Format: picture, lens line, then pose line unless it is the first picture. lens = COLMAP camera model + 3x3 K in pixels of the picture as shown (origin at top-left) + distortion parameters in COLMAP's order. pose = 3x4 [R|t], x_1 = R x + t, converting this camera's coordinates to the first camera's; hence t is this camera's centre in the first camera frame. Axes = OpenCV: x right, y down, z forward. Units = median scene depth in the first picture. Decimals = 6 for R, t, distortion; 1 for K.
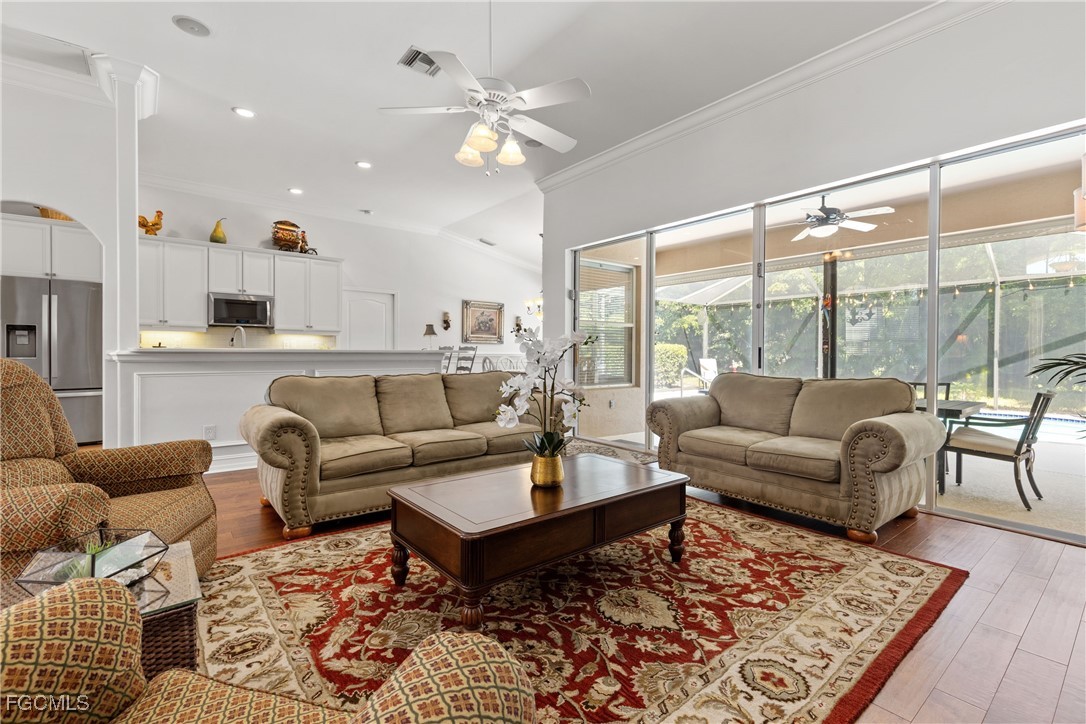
lens RADIAL K [[487.7, 0, 542.0], [0, 487.7, 358.7], [0, 0, 1]] dist [0.007995, -0.000880]
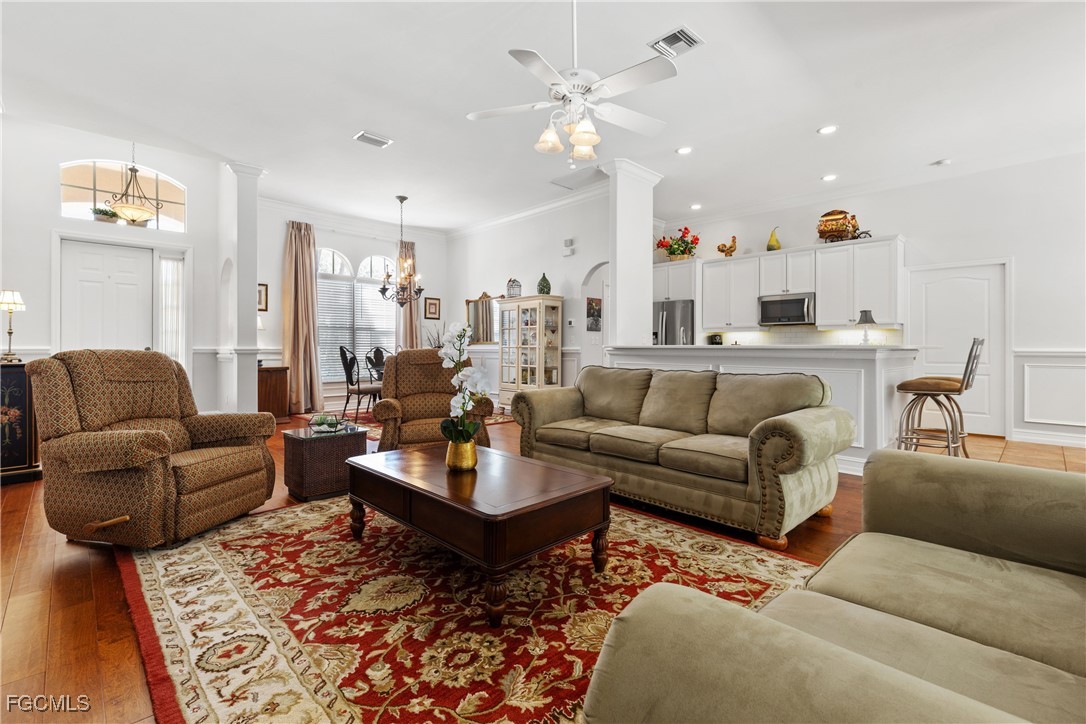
lens RADIAL K [[487.7, 0, 544.3], [0, 487.7, 345.6], [0, 0, 1]] dist [0.007995, -0.000880]
pose [[0.100218, -0.007036, -0.994941, 0.966770], [-0.016830, 0.999820, -0.008765, -0.004977], [0.994823, 0.017624, 0.100082, 0.938076]]
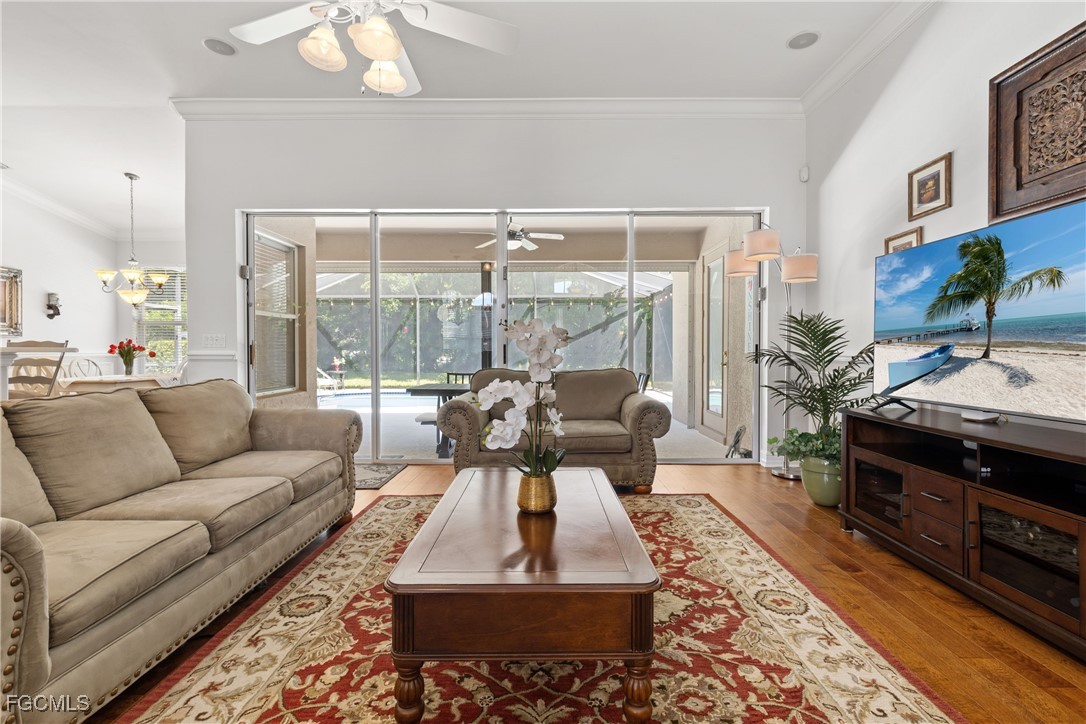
lens RADIAL K [[487.7, 0, 546.7], [0, 487.7, 359.0], [0, 0, 1]] dist [0.007995, -0.000880]
pose [[0.621574, -0.020705, 0.783082, -0.550886], [0.014411, 0.999784, 0.014996, -0.009368], [-0.783223, 0.001963, 0.621738, 0.411459]]
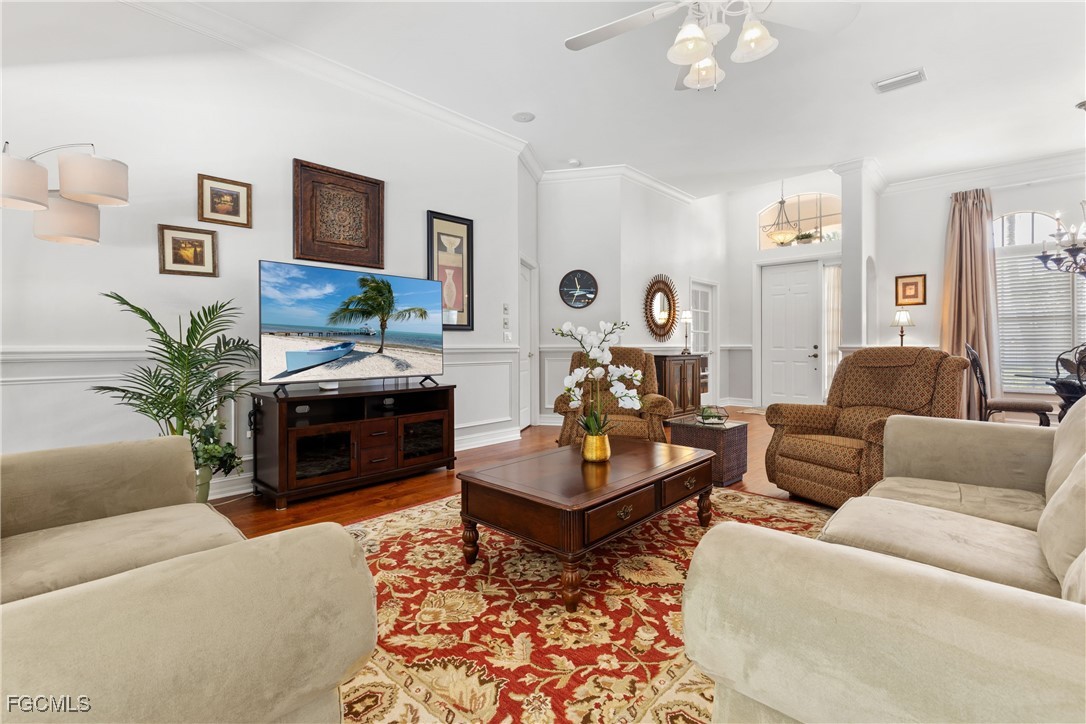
lens RADIAL K [[487.7, 0, 551.0], [0, 487.7, 339.8], [0, 0, 1]] dist [0.007995, -0.000880]
pose [[-0.988755, -0.005462, -0.149442, 0.250552], [-0.006741, 0.999945, 0.008054, -0.026171], [0.149390, 0.008971, -0.988738, 1.850583]]
